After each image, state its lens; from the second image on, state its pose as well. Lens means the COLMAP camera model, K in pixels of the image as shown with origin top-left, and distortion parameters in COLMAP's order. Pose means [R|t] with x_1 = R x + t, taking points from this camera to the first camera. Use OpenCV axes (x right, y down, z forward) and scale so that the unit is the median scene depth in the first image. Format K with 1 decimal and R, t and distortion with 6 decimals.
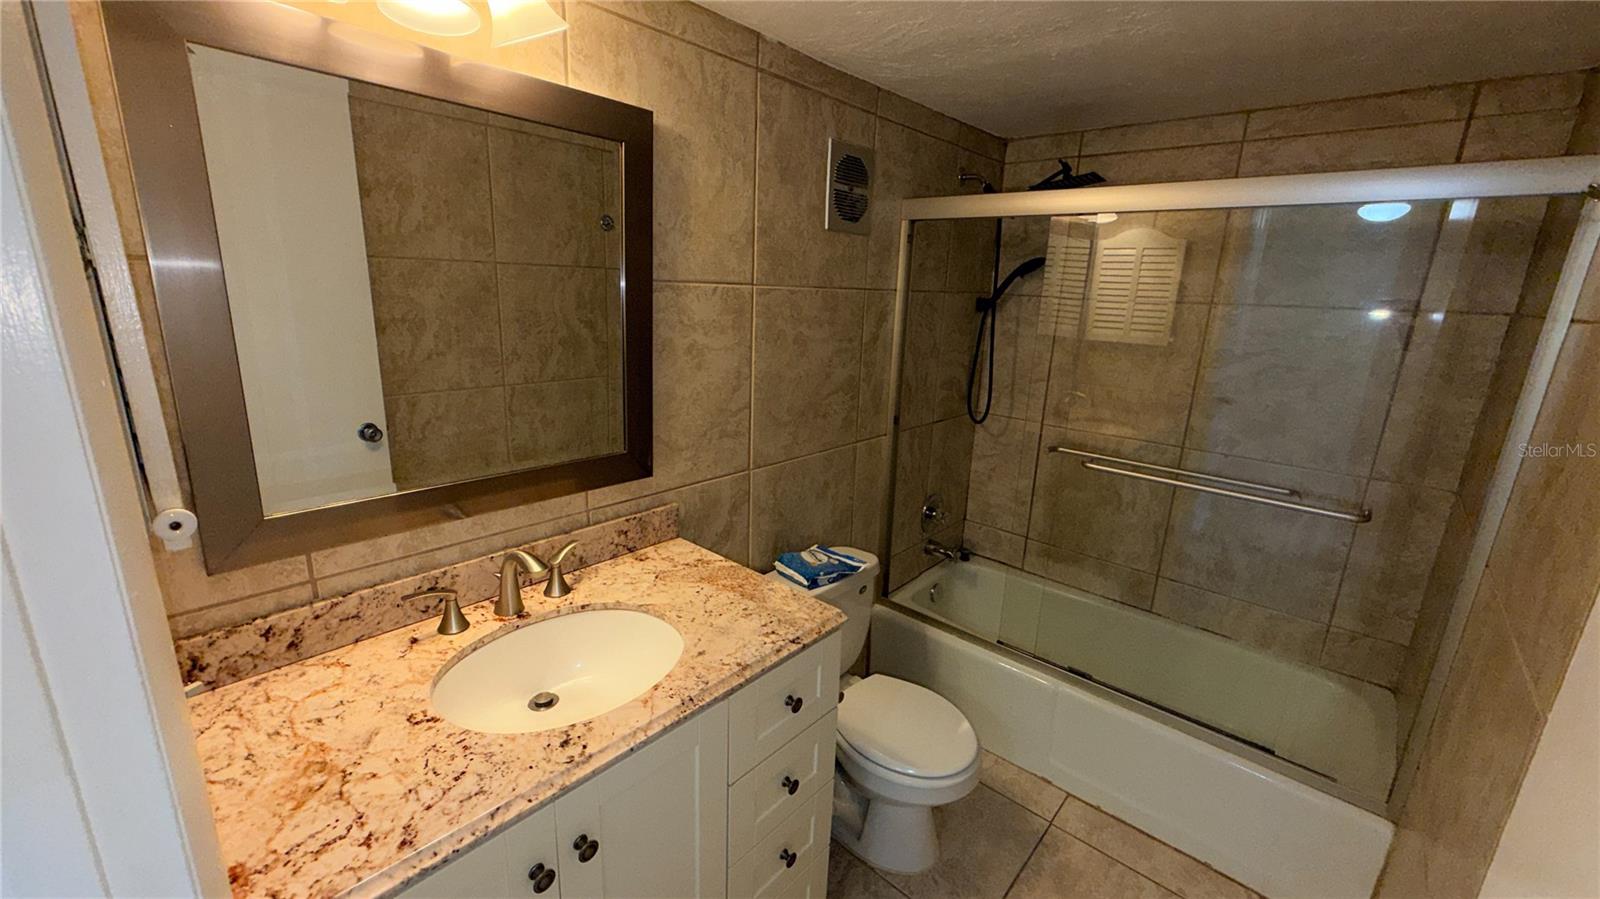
lens RADIAL K [[634.8, 0, 796.5], [0, 634.8, 451.4], [0, 0, 1]] dist [0.003170, -0.000743]
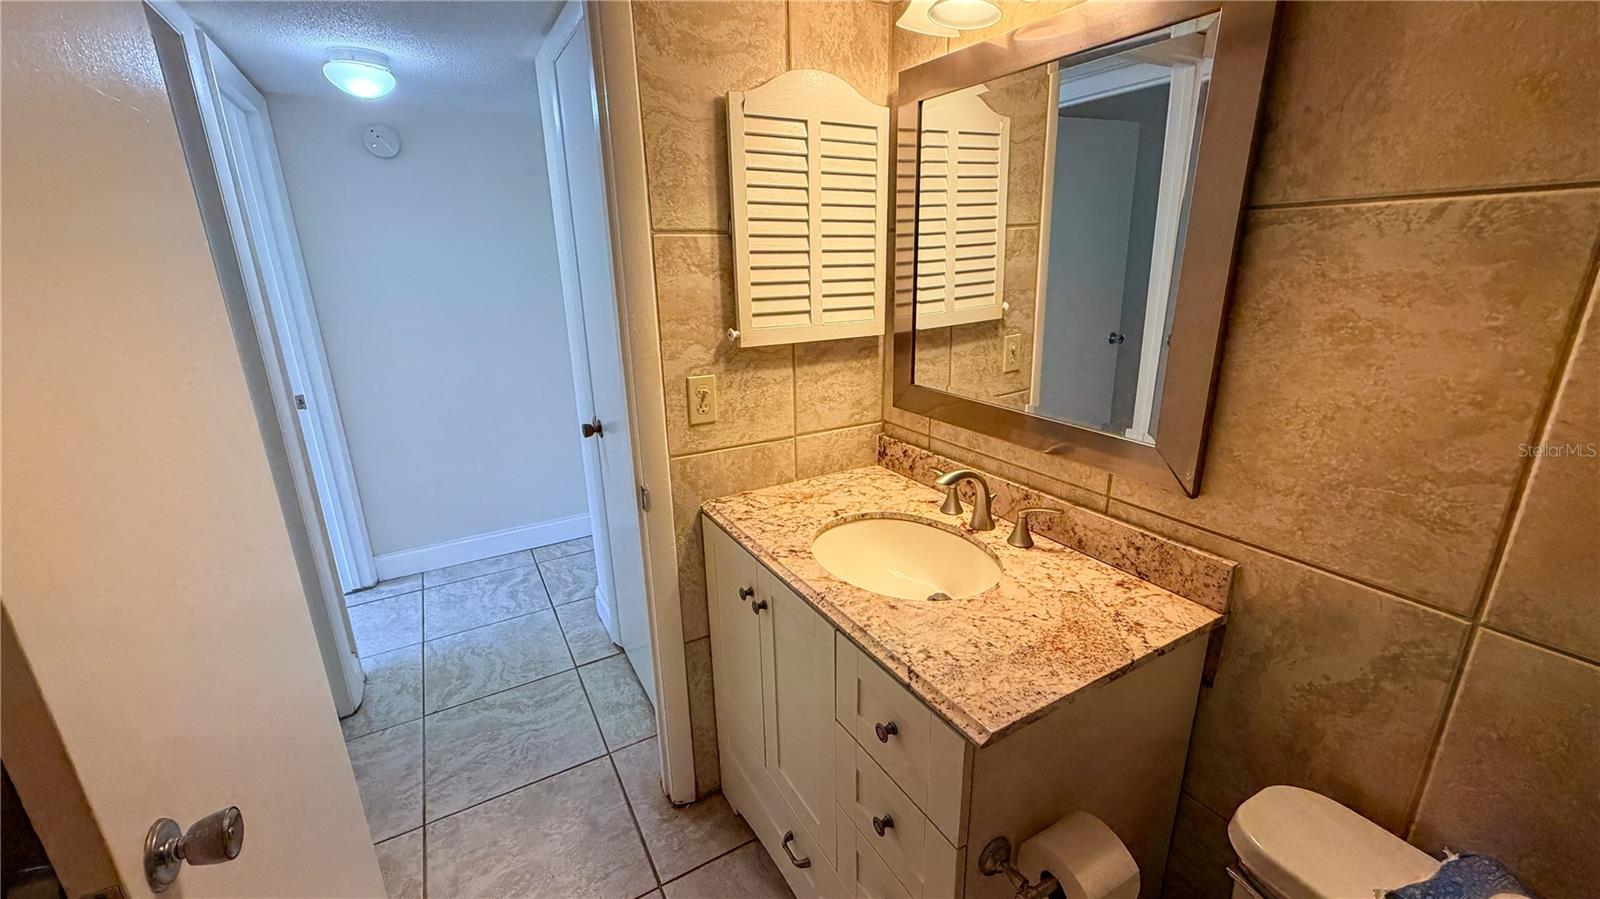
lens RADIAL K [[634.8, 0, 794.6], [0, 634.8, 450.2], [0, 0, 1]] dist [0.003170, -0.000743]
pose [[-0.320370, 0.243749, -0.915396, 0.498984], [-0.233164, 0.916309, 0.325595, -0.125334], [0.918149, 0.317748, -0.236724, 0.696176]]
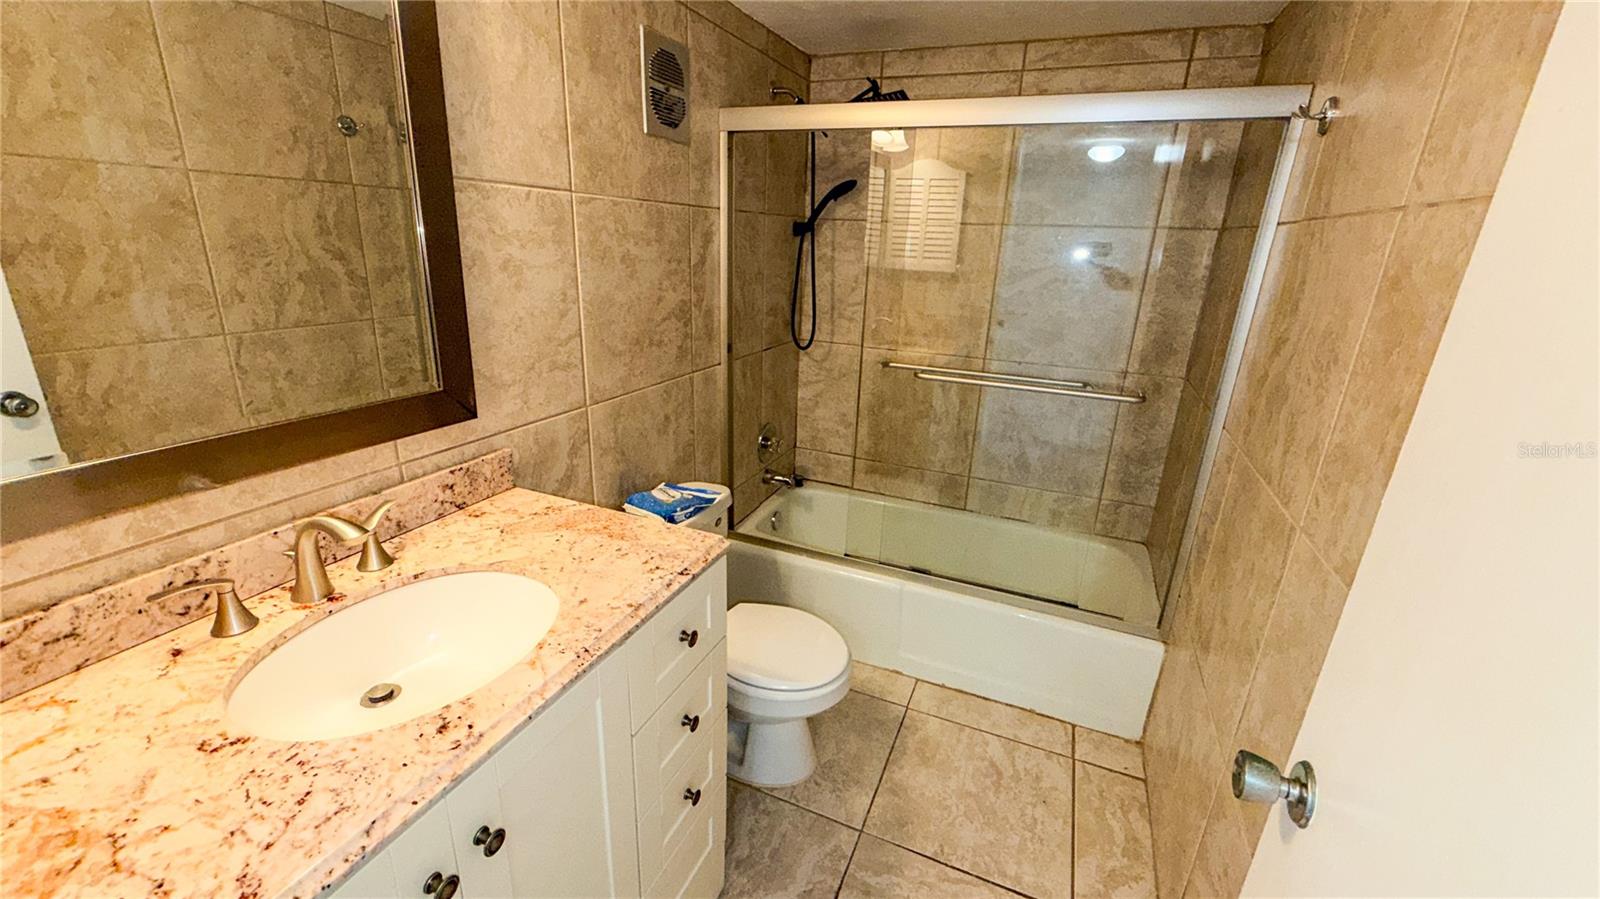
lens RADIAL K [[634.8, 0, 793.5], [0, 634.8, 450.1], [0, 0, 1]] dist [0.003170, -0.000743]
pose [[0.948393, -0.102916, 0.299931, -0.079317], [0.079117, 0.992751, 0.090474, 0.035894], [-0.307068, -0.062075, 0.949661, 0.058582]]
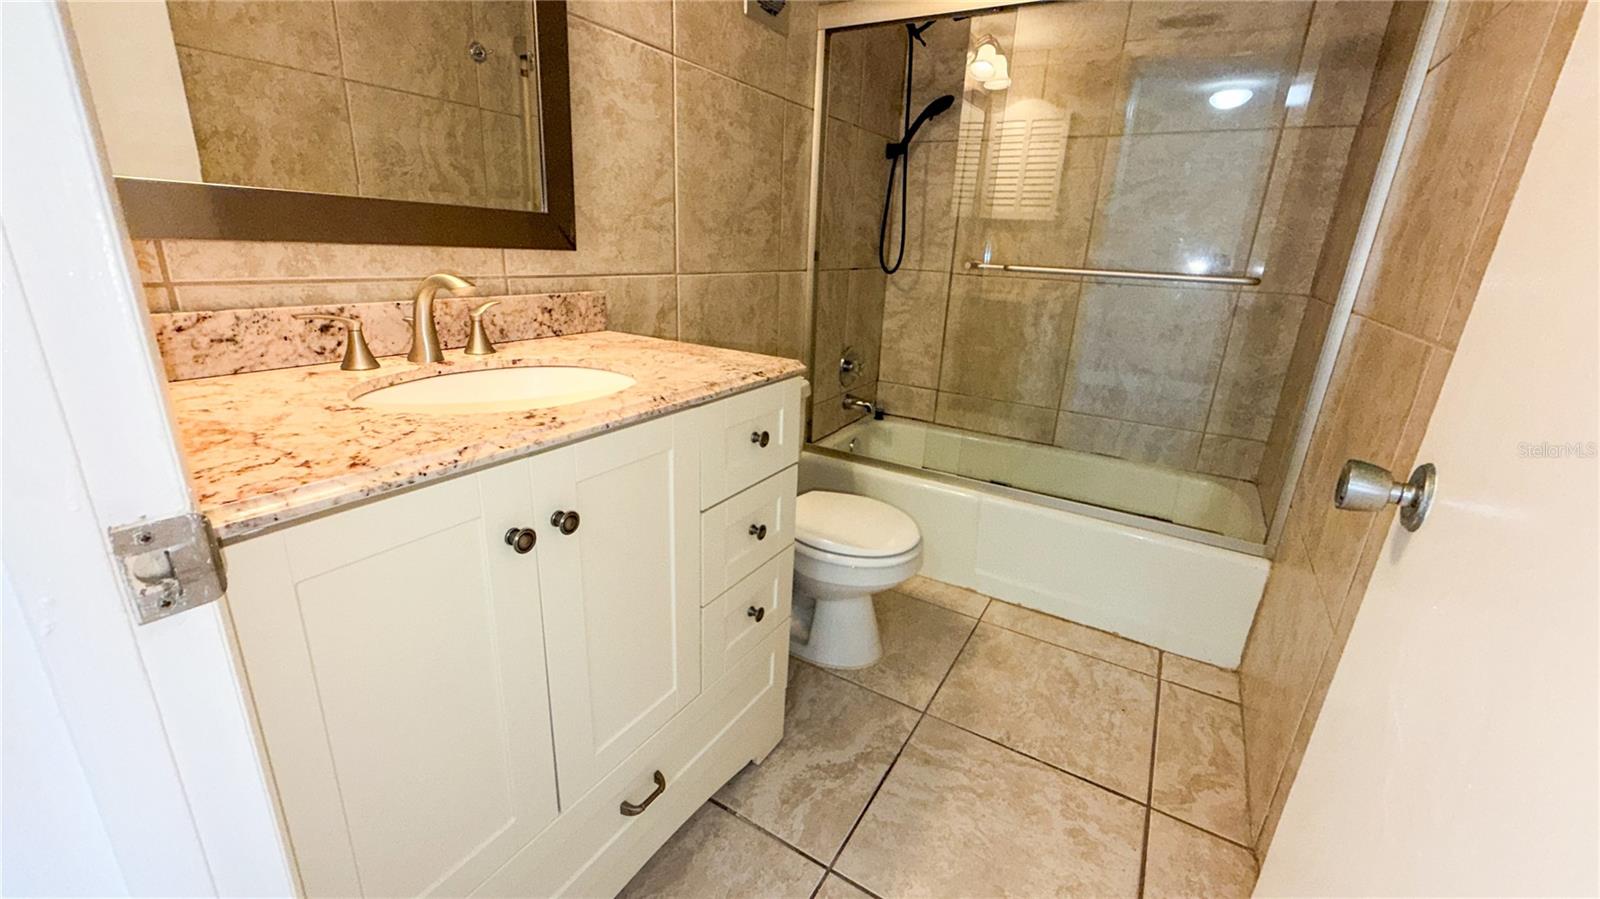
lens RADIAL K [[634.8, 0, 795.0], [0, 634.8, 449.6], [0, 0, 1]] dist [0.003170, -0.000743]
pose [[0.983139, -0.051824, 0.175364, -0.087352], [0.039308, 0.996475, 0.074106, 0.247507], [-0.178587, -0.065963, 0.981711, 0.037371]]
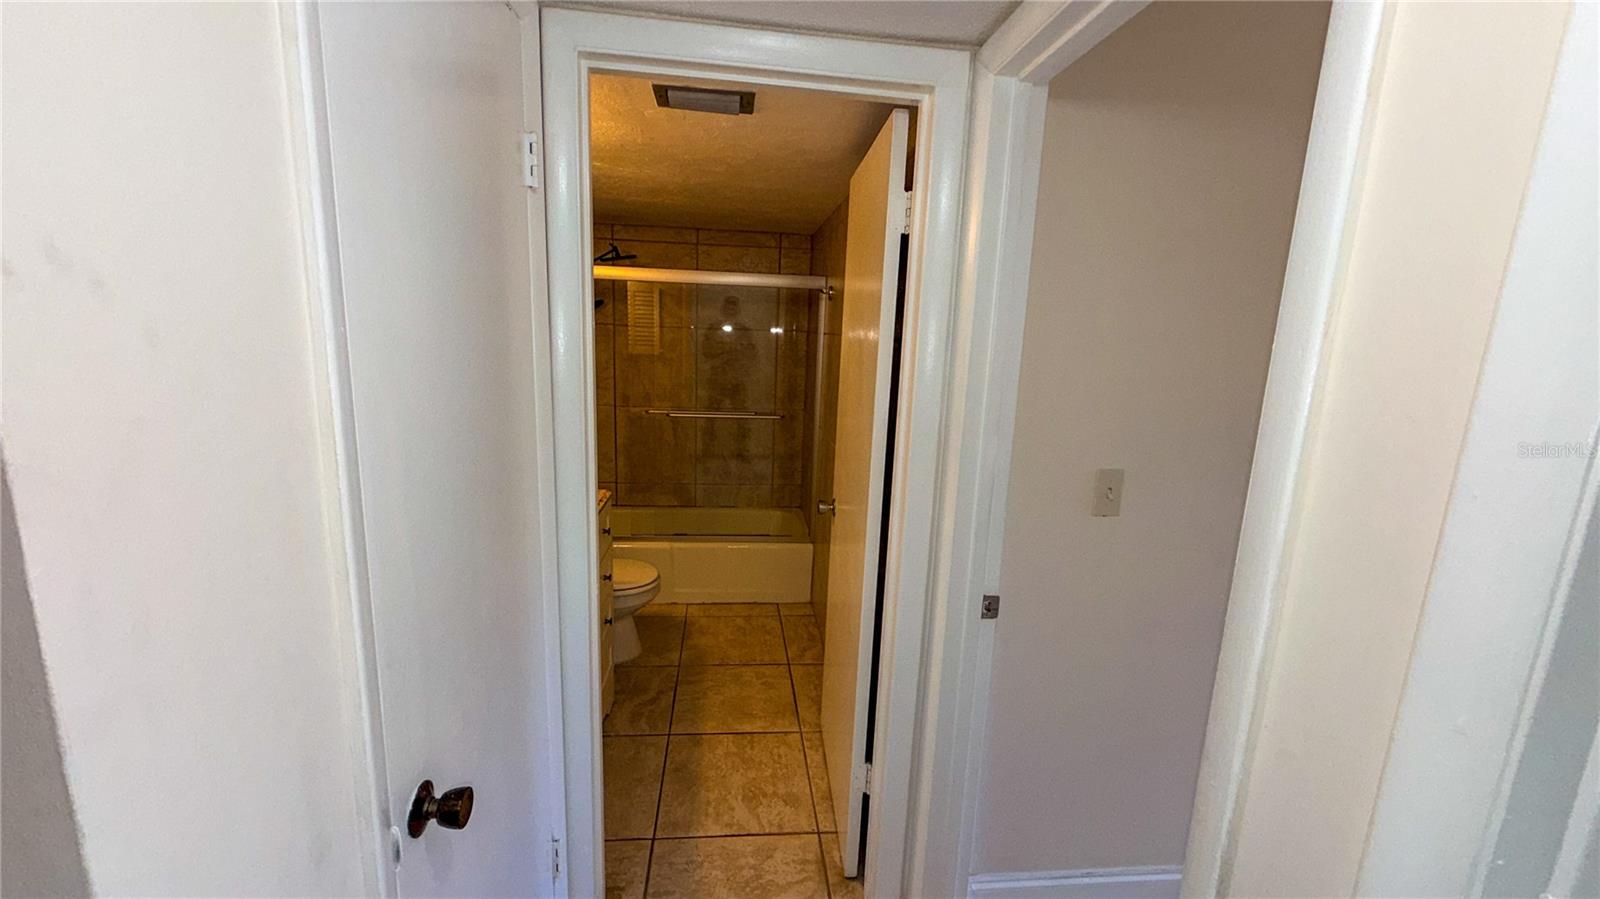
lens RADIAL K [[634.8, 0, 786.2], [0, 634.8, 452.6], [0, 0, 1]] dist [0.003170, -0.000743]
pose [[0.683265, -0.152582, 0.714050, -0.725391], [0.174523, 0.983705, 0.043204, 0.119018], [-0.709007, 0.095098, 0.698760, -0.585051]]
